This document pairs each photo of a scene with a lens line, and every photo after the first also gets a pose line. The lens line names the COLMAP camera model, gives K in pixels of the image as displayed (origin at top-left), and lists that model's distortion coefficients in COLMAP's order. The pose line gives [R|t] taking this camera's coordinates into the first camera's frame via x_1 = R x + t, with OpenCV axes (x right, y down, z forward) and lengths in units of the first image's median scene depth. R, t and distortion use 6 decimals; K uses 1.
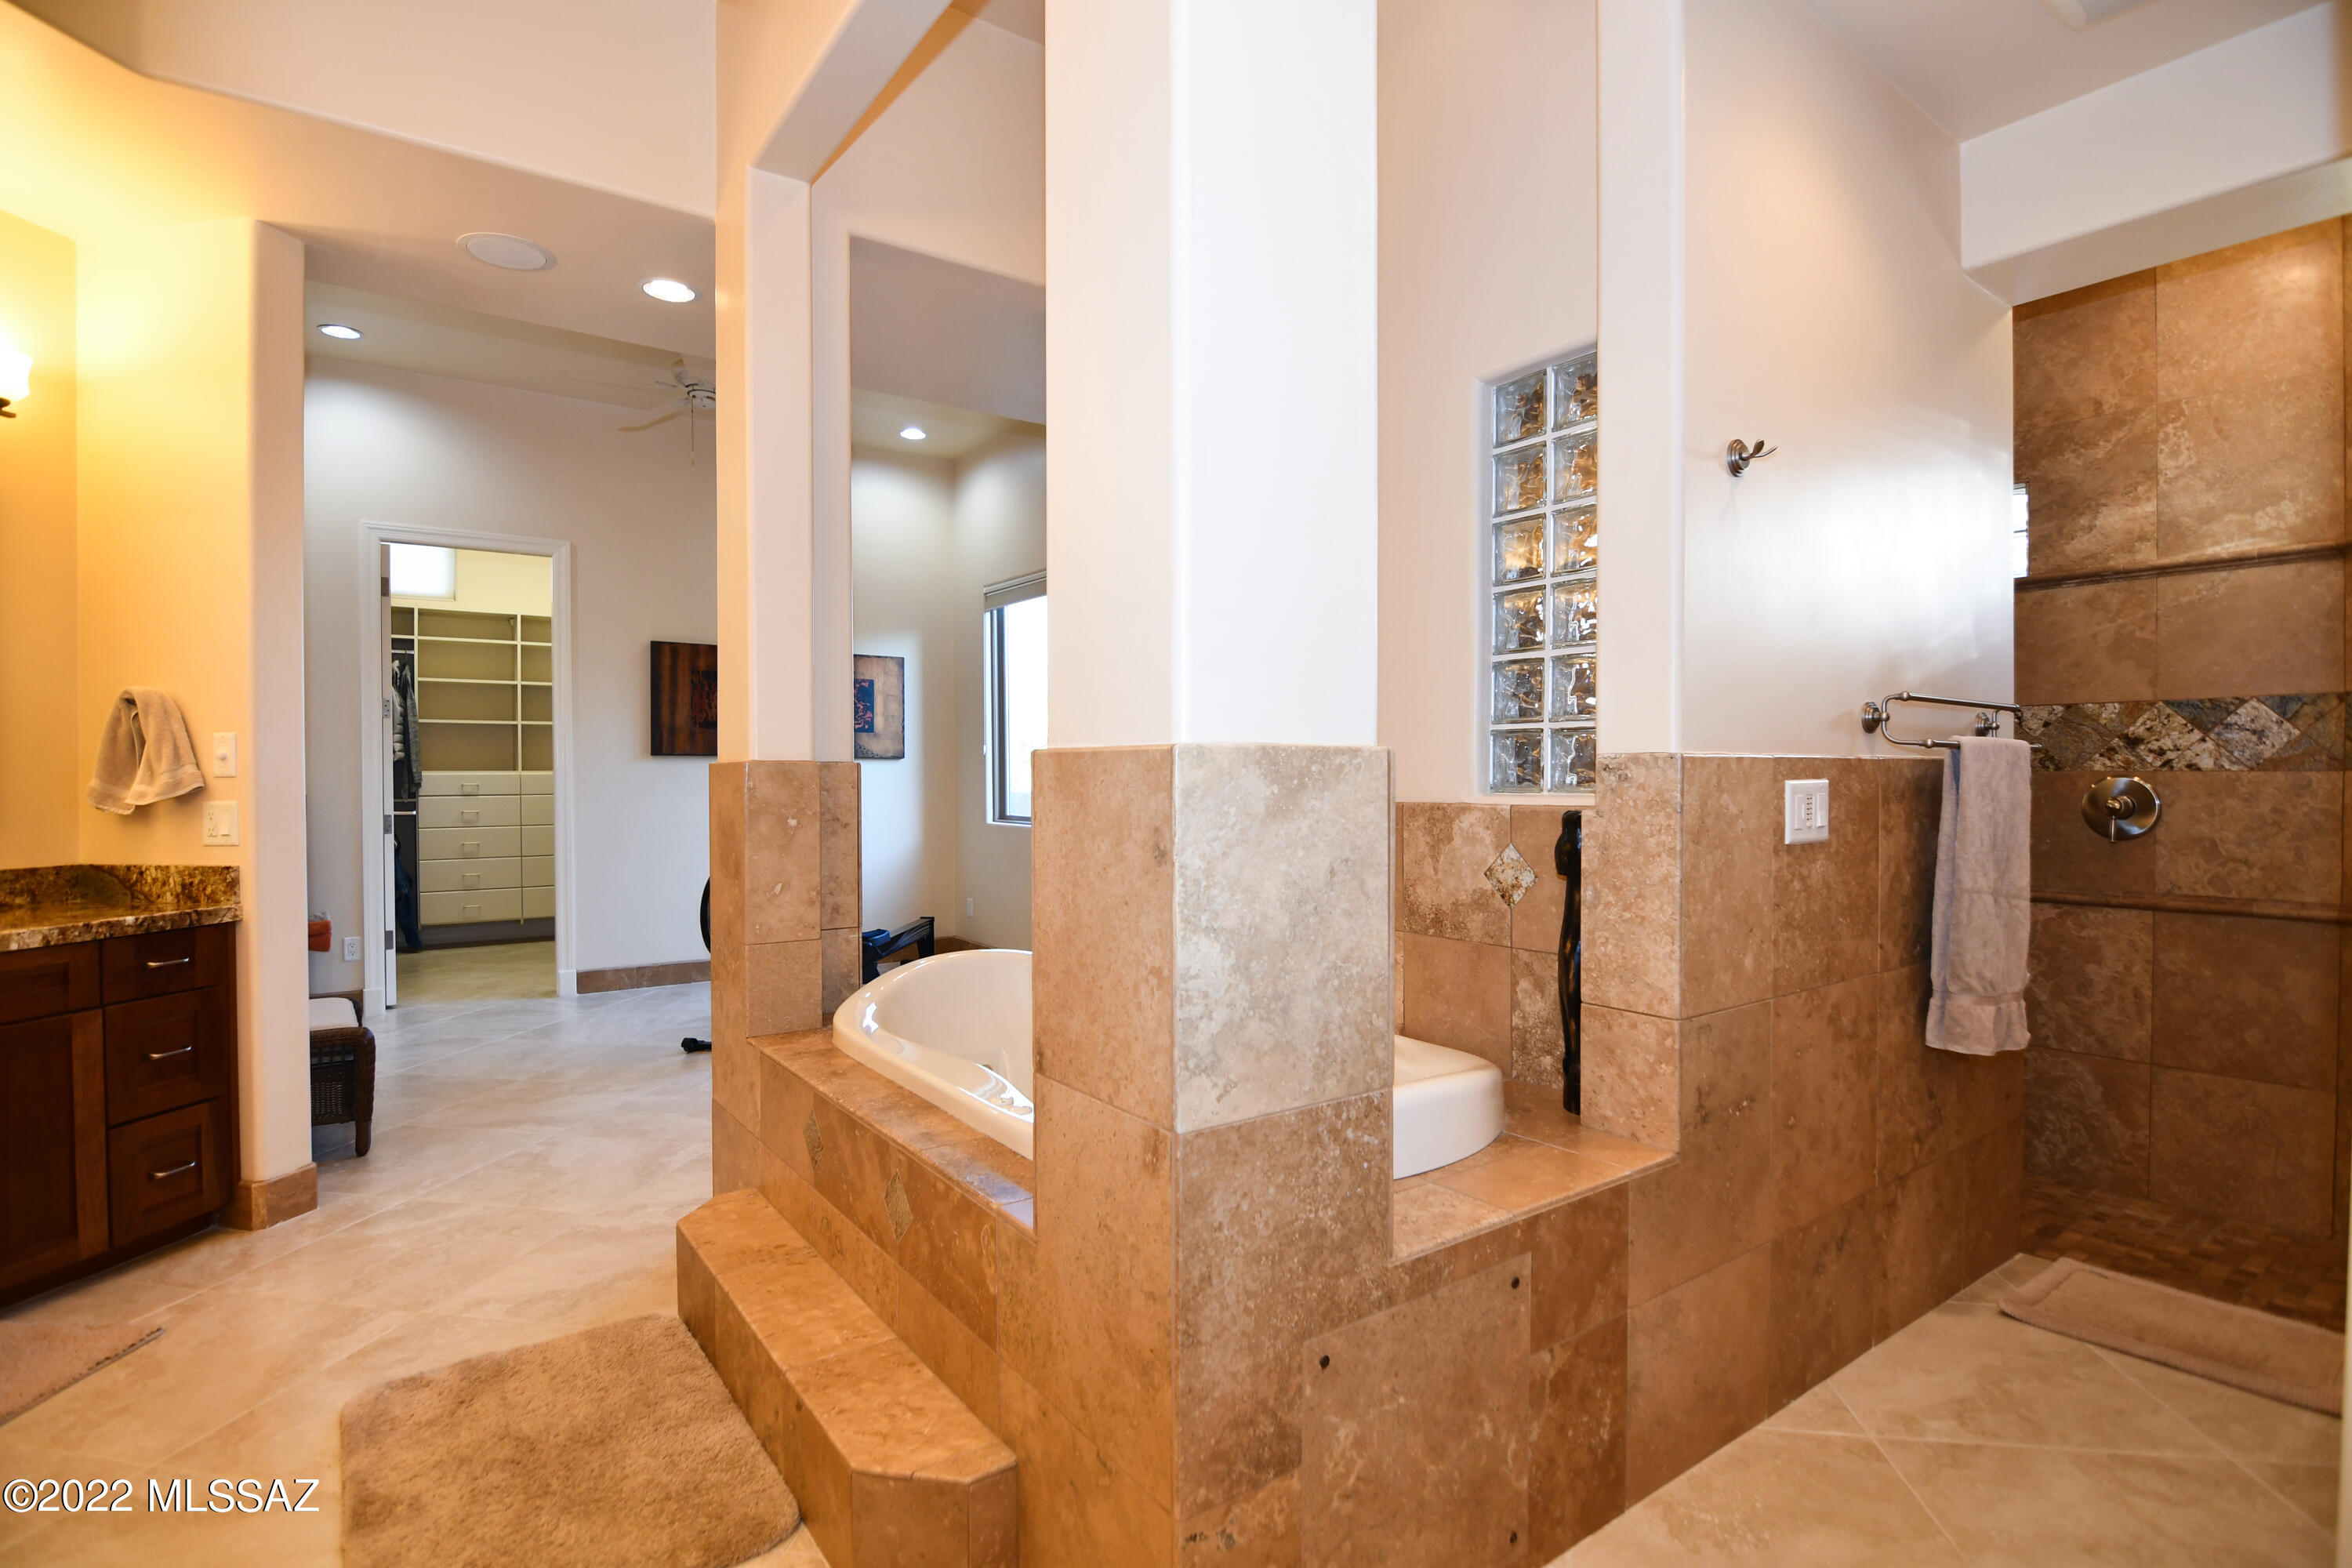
lens RADIAL K [[1143.6, 0, 1179.2], [0, 1143.6, 789.3], [0, 0, 1]] dist [-0.015850, -0.006673]
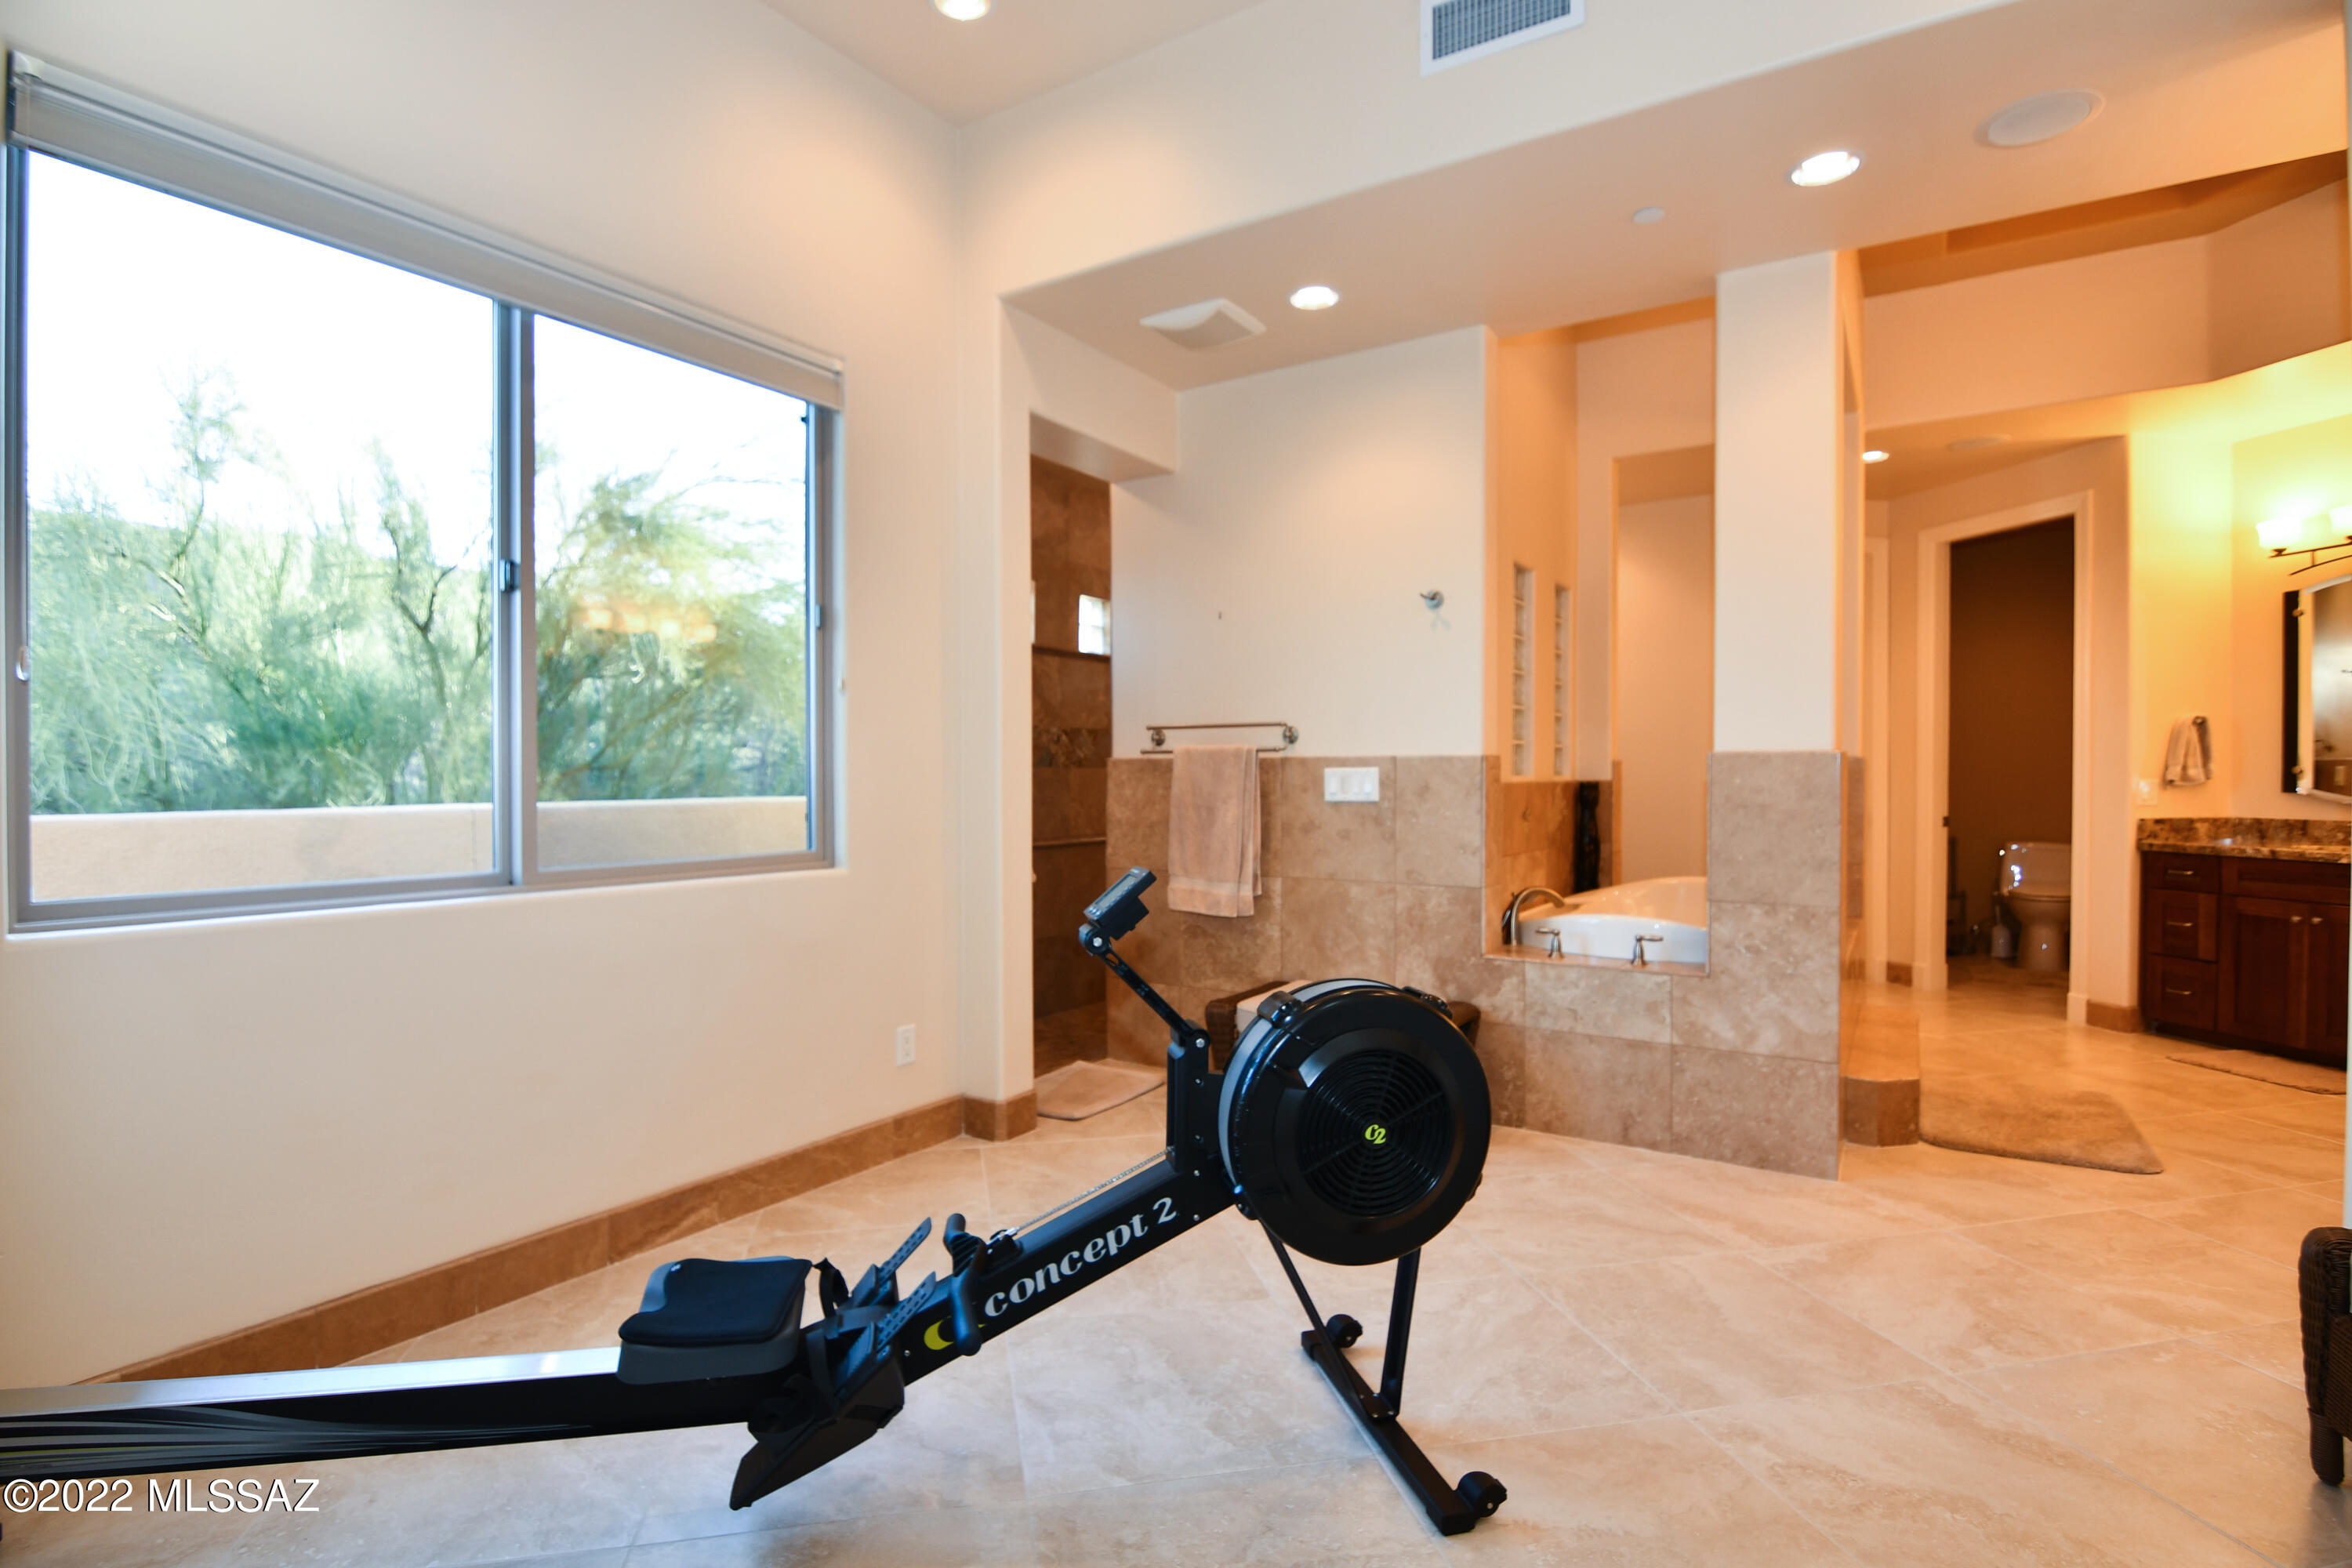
lens RADIAL K [[1143.6, 0, 1179.2], [0, 1143.6, 789.3], [0, 0, 1]] dist [-0.015850, -0.006673]
pose [[-0.364129, -0.012243, 0.931268, -0.474968], [0.016419, 0.999674, 0.019562, -0.005477], [-0.931204, 0.022413, -0.363809, 0.792953]]
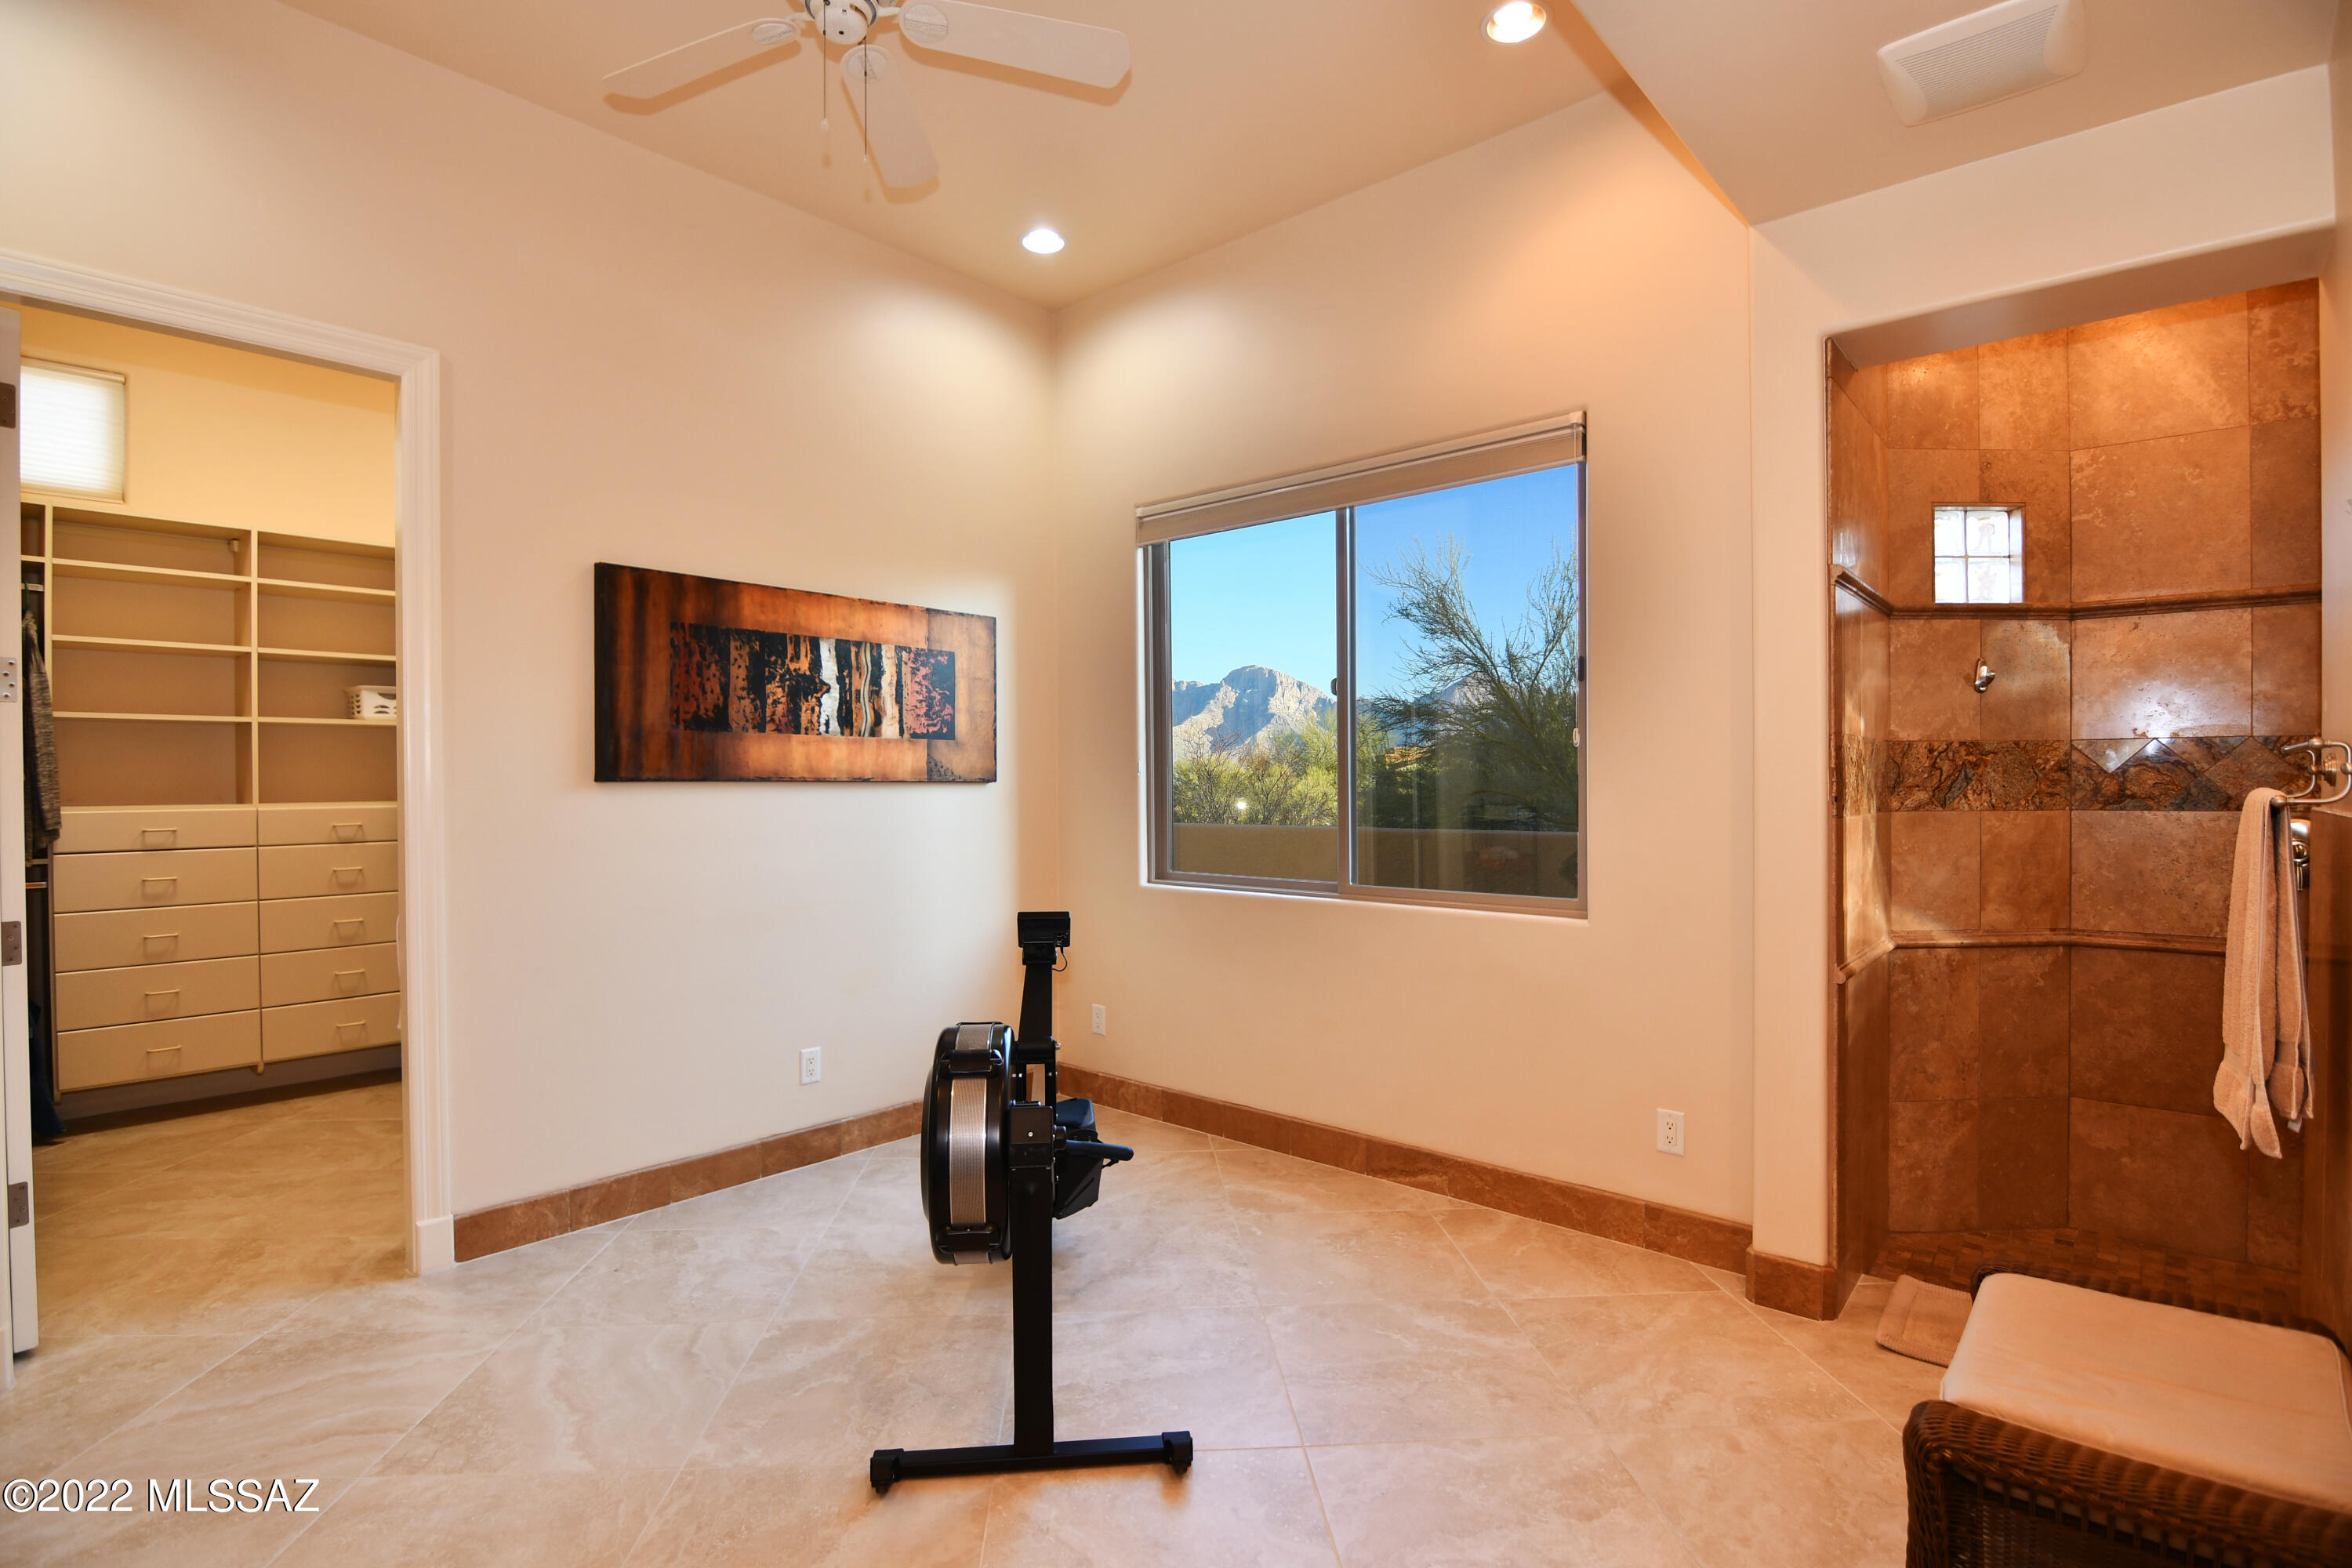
lens RADIAL K [[1143.6, 0, 1179.2], [0, 1143.6, 789.3], [0, 0, 1]] dist [-0.015850, -0.006673]
pose [[0.974288, -0.005389, 0.225242, -0.267344], [0.006751, 0.999963, -0.005280, -0.018246], [-0.225205, 0.006665, 0.974289, 0.359498]]
